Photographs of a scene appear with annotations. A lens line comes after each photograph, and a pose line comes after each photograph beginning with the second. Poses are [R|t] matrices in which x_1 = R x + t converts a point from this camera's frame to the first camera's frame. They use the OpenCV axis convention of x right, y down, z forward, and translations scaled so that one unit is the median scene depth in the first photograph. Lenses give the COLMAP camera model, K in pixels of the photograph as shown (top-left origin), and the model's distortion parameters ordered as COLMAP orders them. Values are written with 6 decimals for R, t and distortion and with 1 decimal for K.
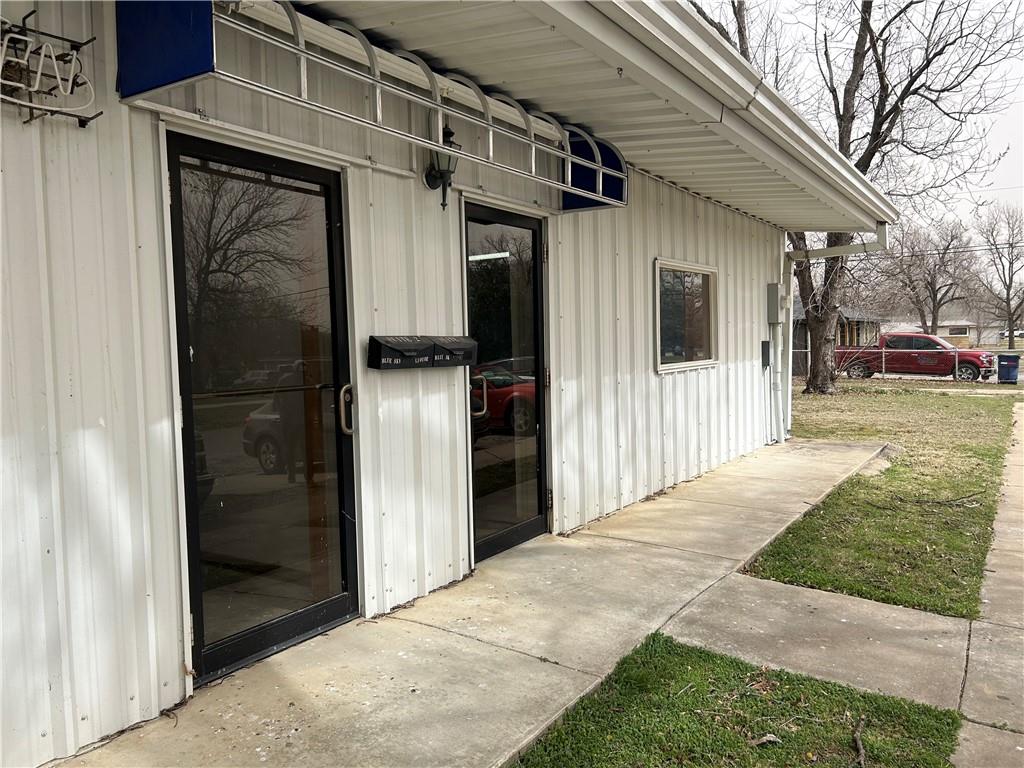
lens RADIAL K [[779.4, 0, 512.0], [0, 779.4, 384.0], [0, 0, 1]] dist [0.020706, -0.009389]
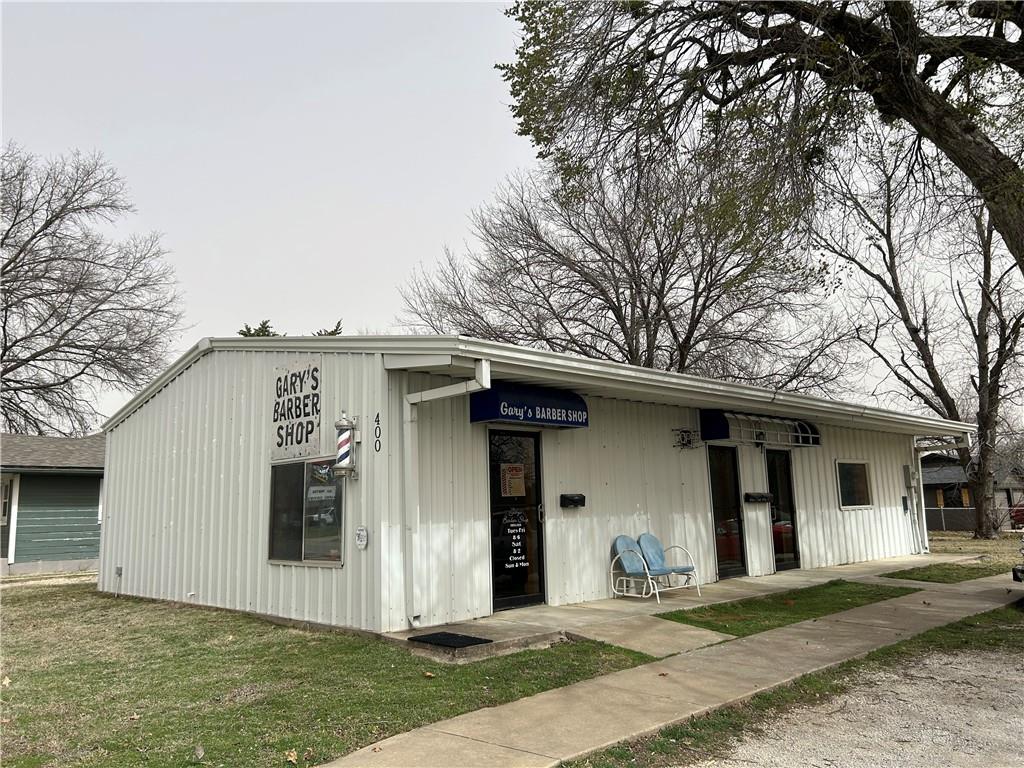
lens RADIAL K [[779.4, 0, 512.0], [0, 779.4, 384.0], [0, 0, 1]] dist [0.020706, -0.009389]
pose [[0.973260, -0.040265, -0.226149, -0.200177], [-0.007492, 0.978429, -0.206445, 0.097697], [0.229583, 0.202619, 0.951965, -1.363716]]
